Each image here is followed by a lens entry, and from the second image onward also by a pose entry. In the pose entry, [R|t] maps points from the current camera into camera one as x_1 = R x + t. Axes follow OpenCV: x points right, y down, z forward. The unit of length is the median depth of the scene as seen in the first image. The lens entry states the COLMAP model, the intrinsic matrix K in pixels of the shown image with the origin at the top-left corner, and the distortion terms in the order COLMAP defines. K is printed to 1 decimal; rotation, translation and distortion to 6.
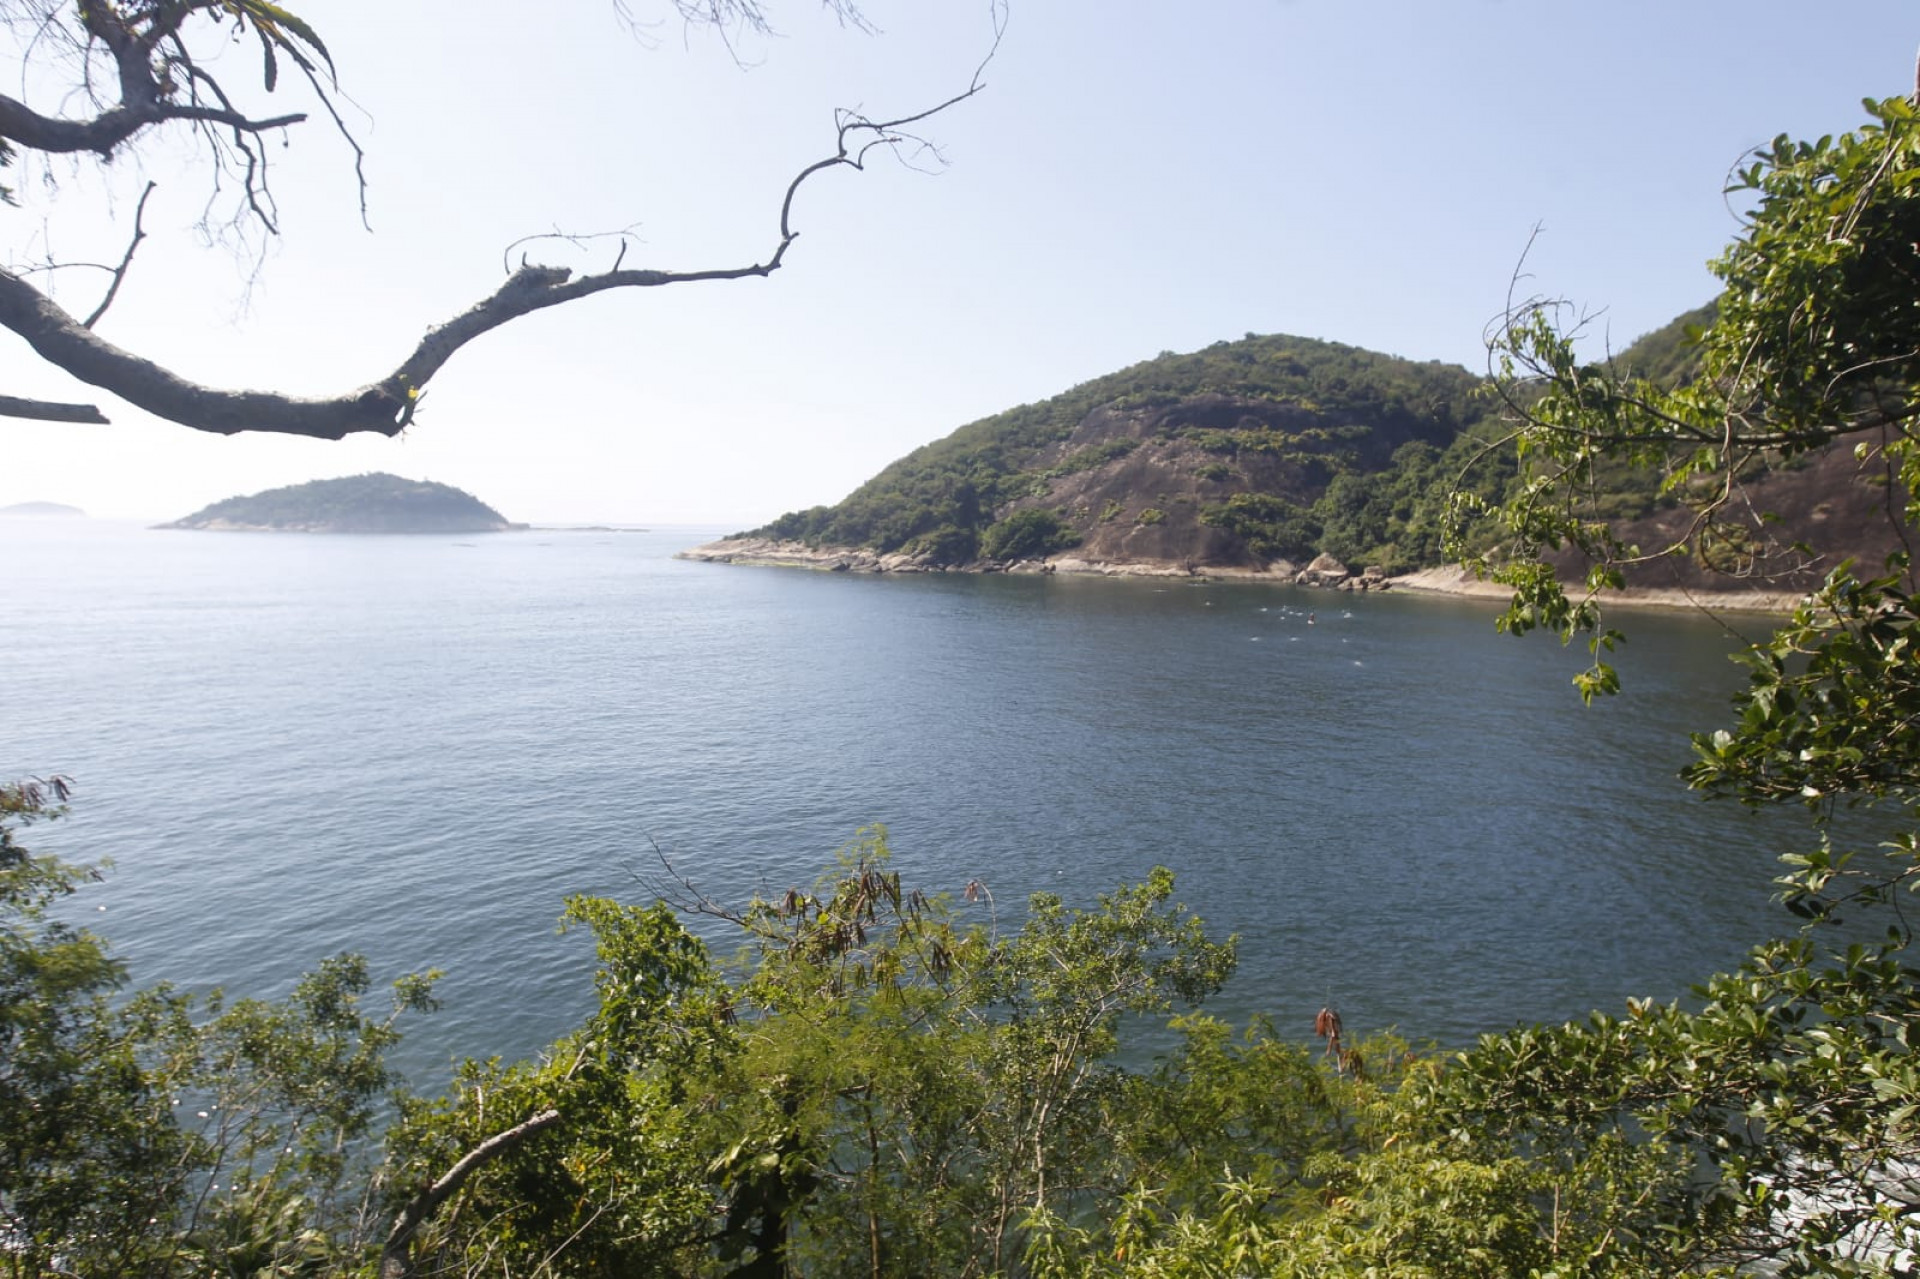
lens RADIAL K [[1140.2, 0, 956.3], [0, 1140.2, 646.3], [0, 0, 1]] dist [-0.062066, 0.030607]
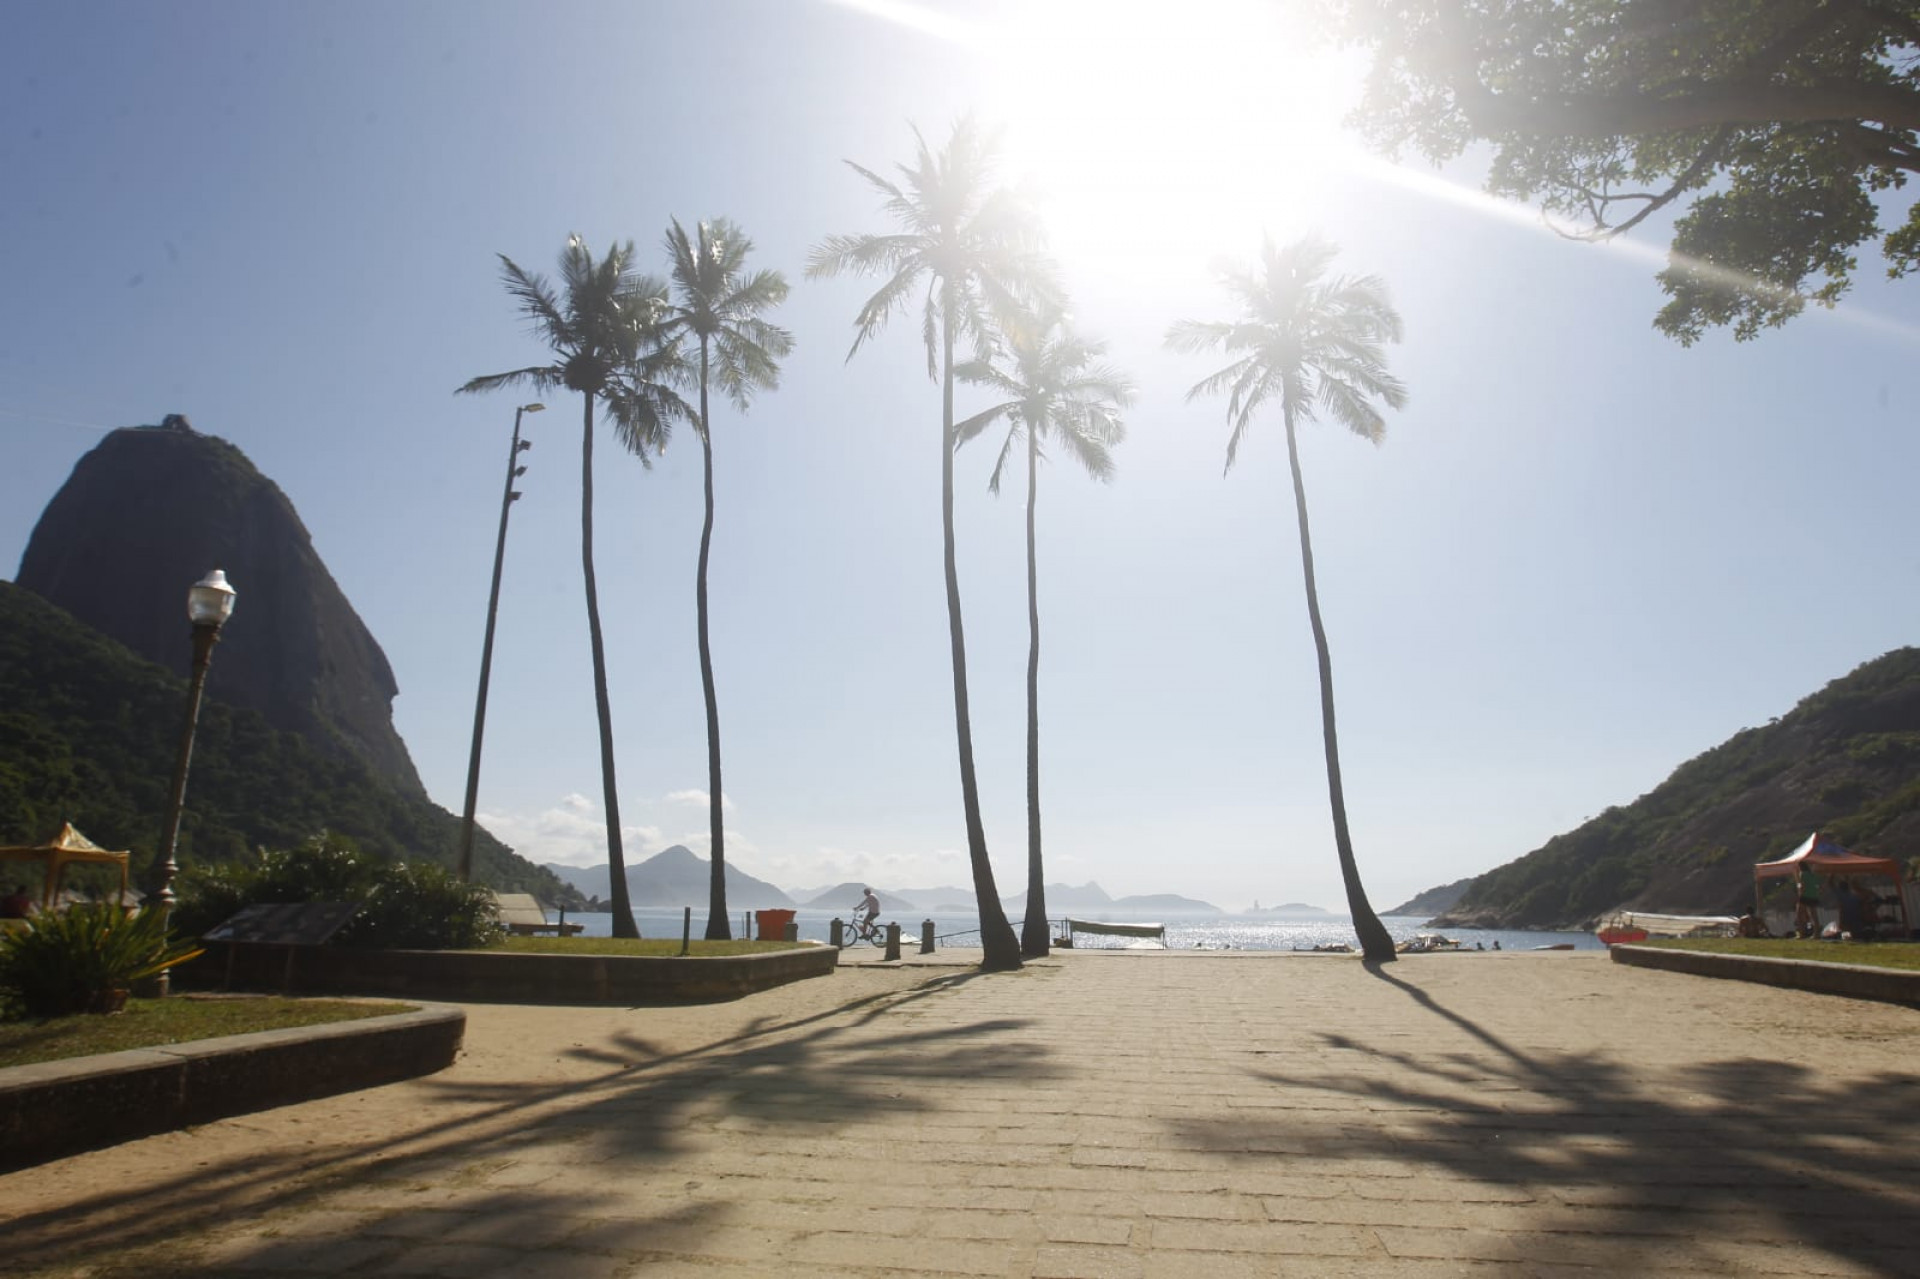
lens RADIAL K [[1140.2, 0, 973.0], [0, 1140.2, 635.5], [0, 0, 1]] dist [-0.062066, 0.030607]
pose [[0.443806, -0.223396, -0.867831, 0.597182], [-0.096210, 0.950953, -0.293994, 0.016706], [0.890943, 0.213971, 0.400546, 0.173023]]
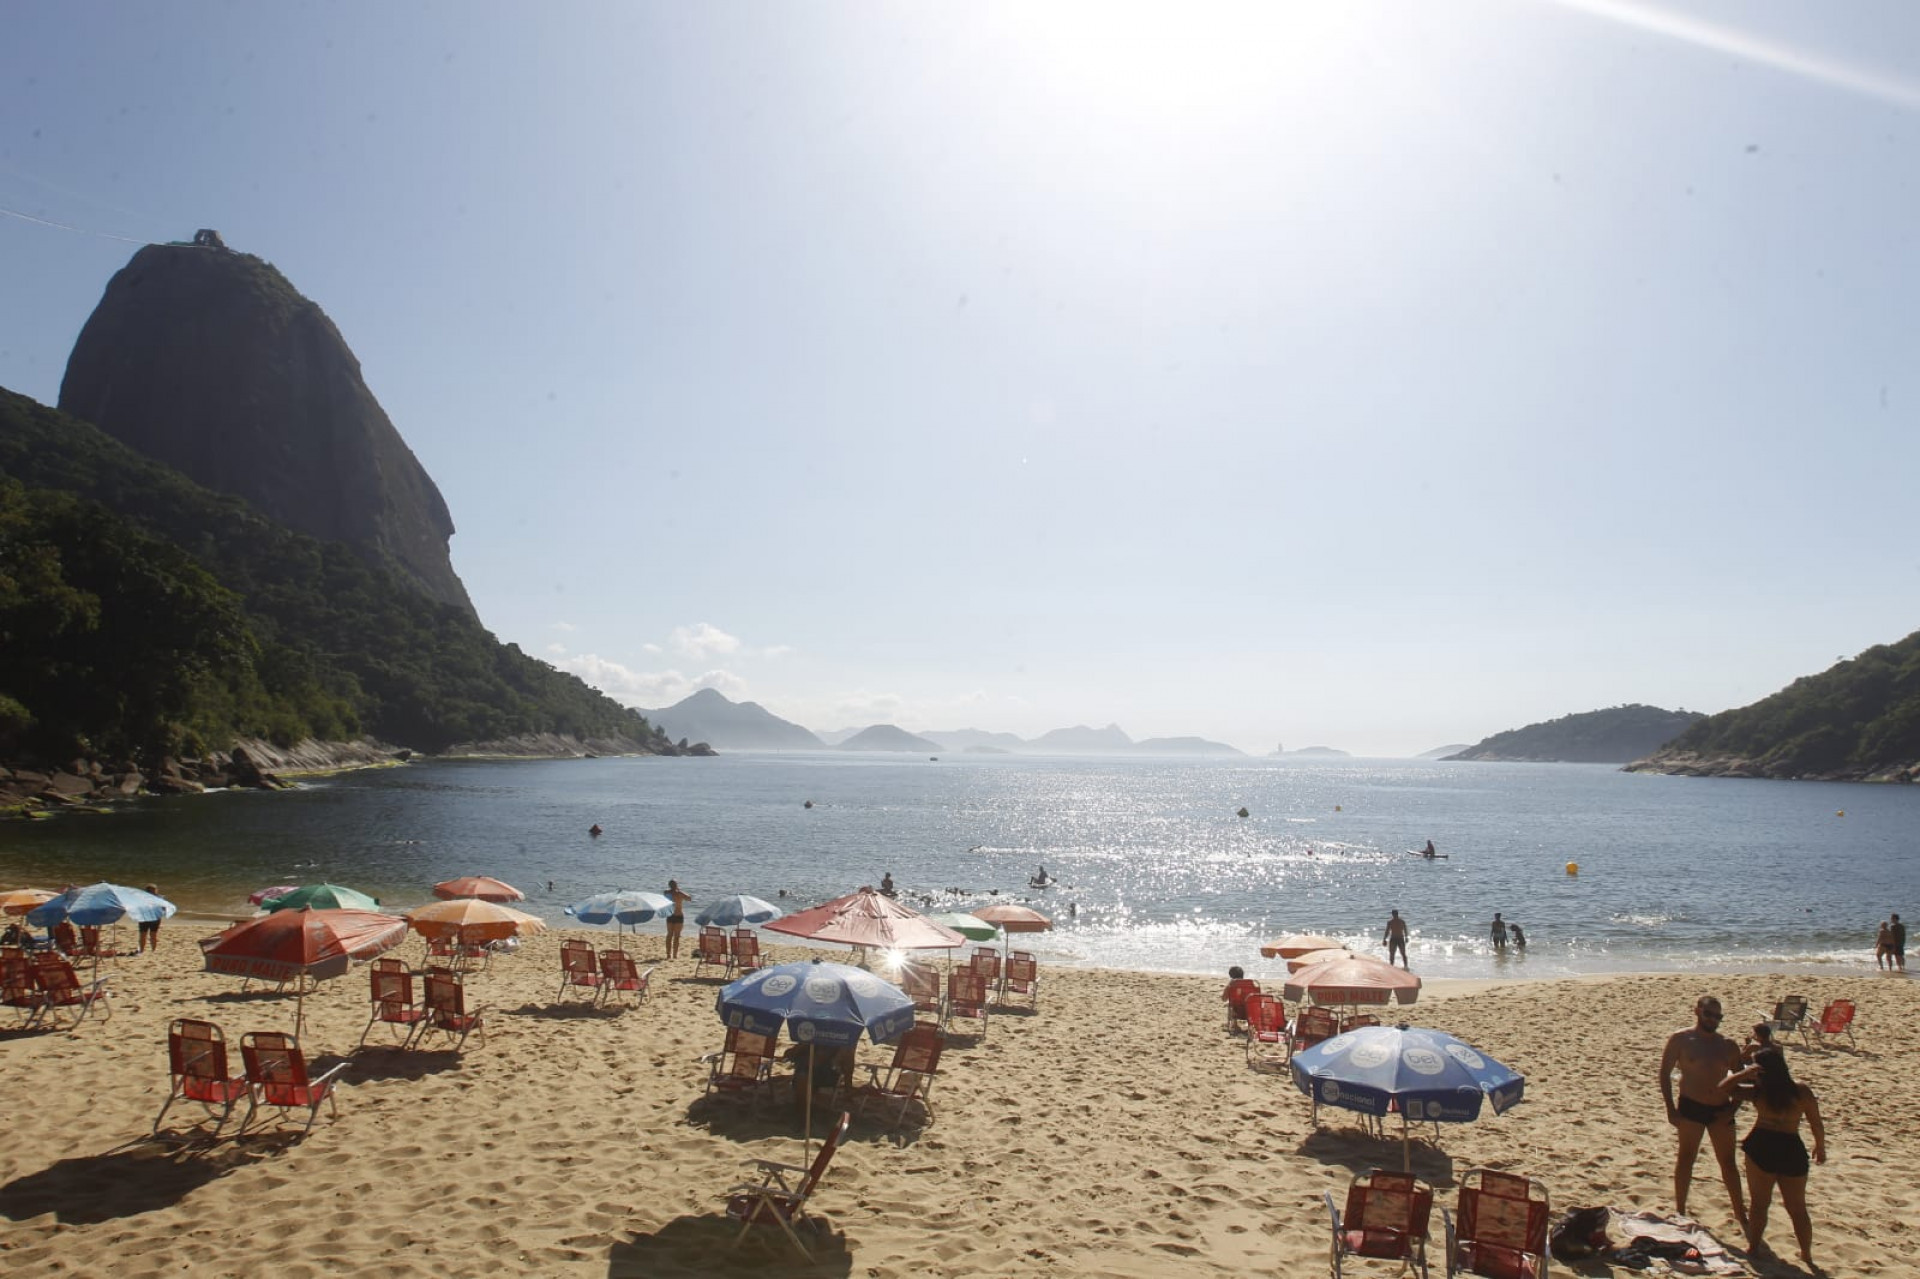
lens RADIAL K [[1140.2, 0, 969.2], [0, 1140.2, 634.3], [0, 0, 1]] dist [-0.062066, 0.030607]
pose [[0.430515, -0.104521, -0.896511, 0.442386], [-0.099283, 0.981761, -0.162137, 0.021465], [0.897107, 0.158810, 0.412285, 0.093460]]
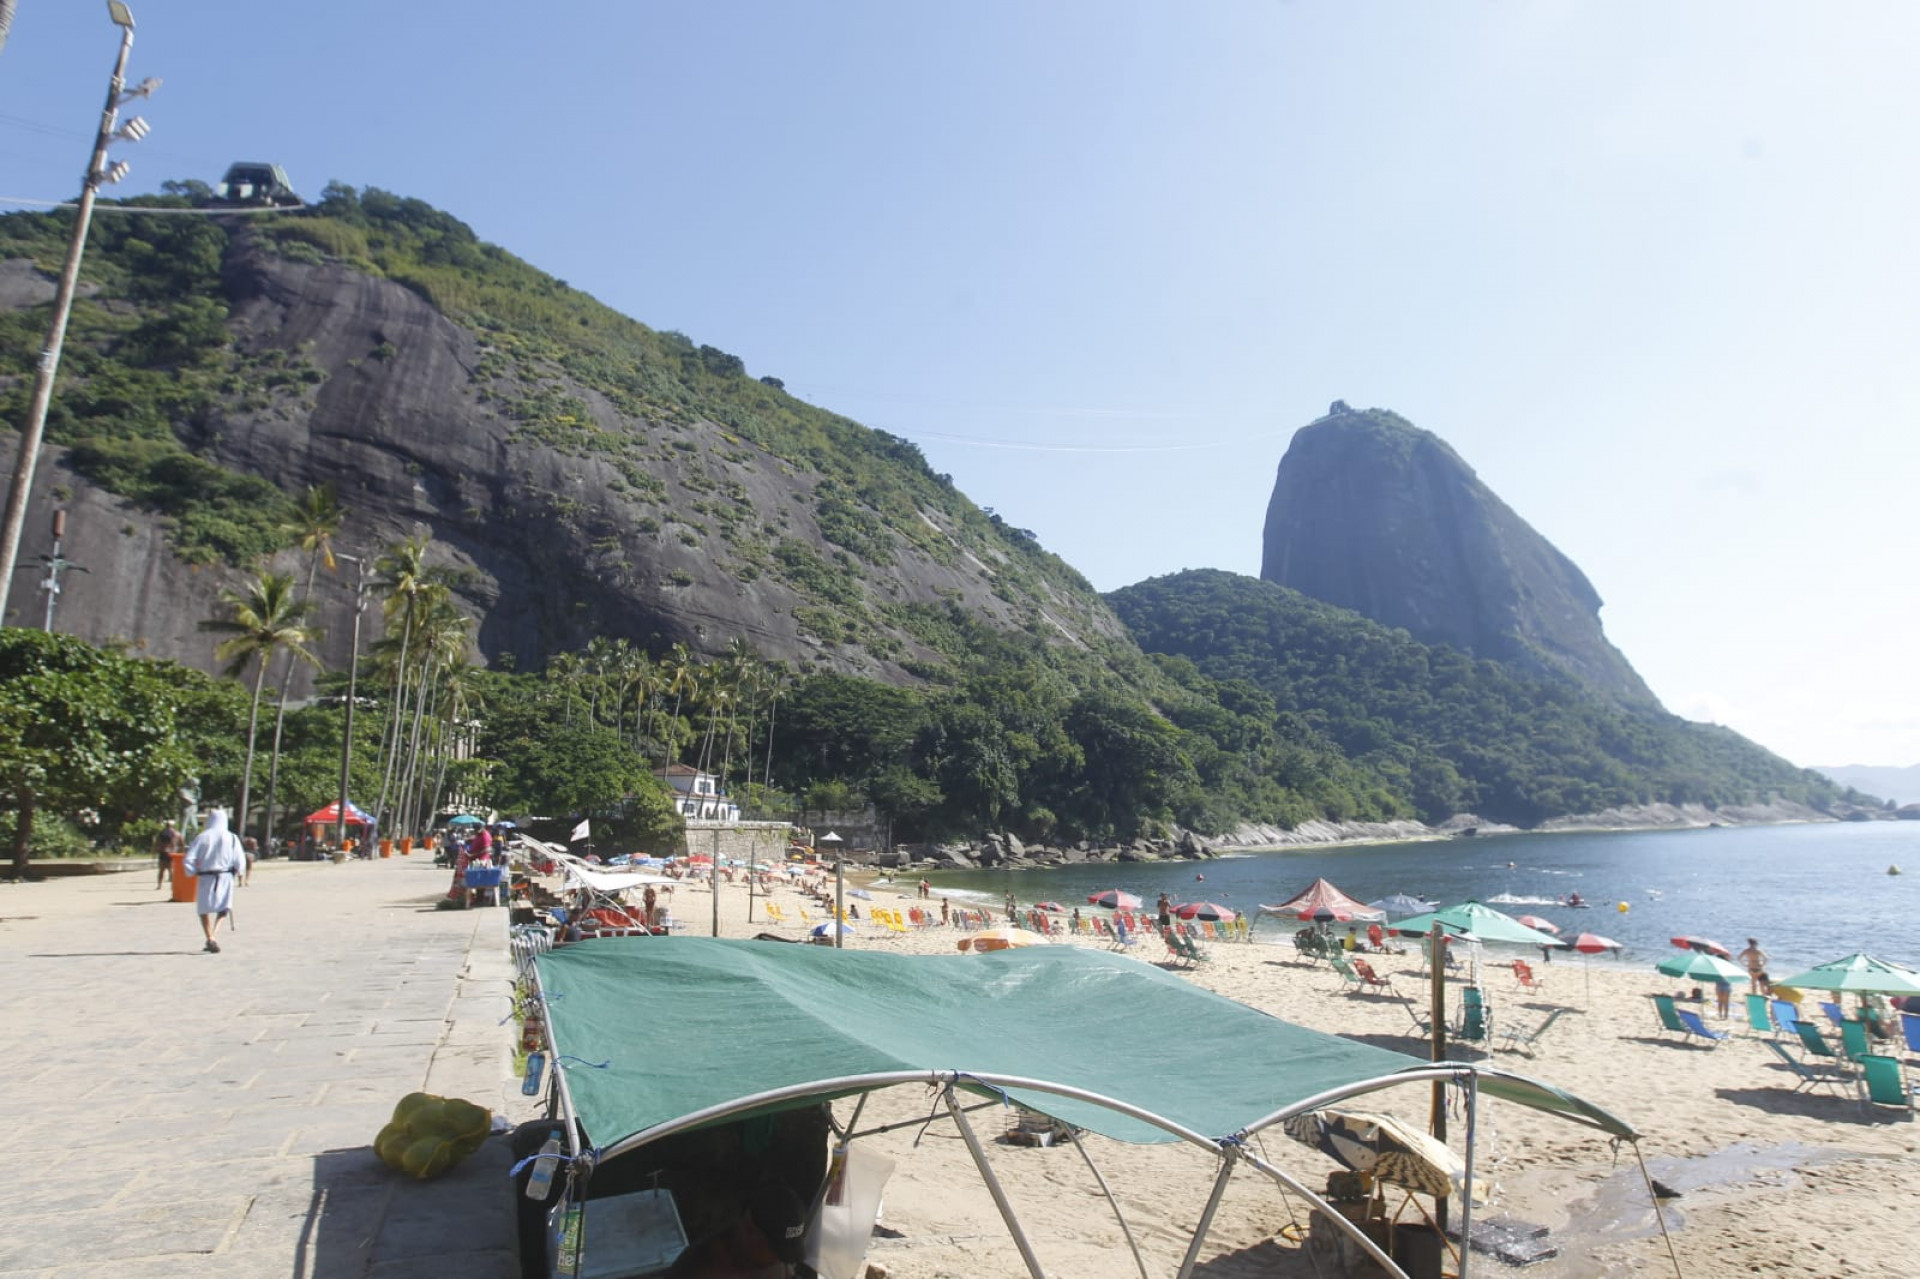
lens RADIAL K [[1140.2, 0, 964.8], [0, 1140.2, 637.6], [0, 0, 1]] dist [-0.062066, 0.030607]
pose [[-0.539510, -0.150333, -0.828450, 0.535910], [-0.080857, 0.988634, -0.126745, 0.010187], [0.838088, -0.001394, -0.545534, 0.223595]]
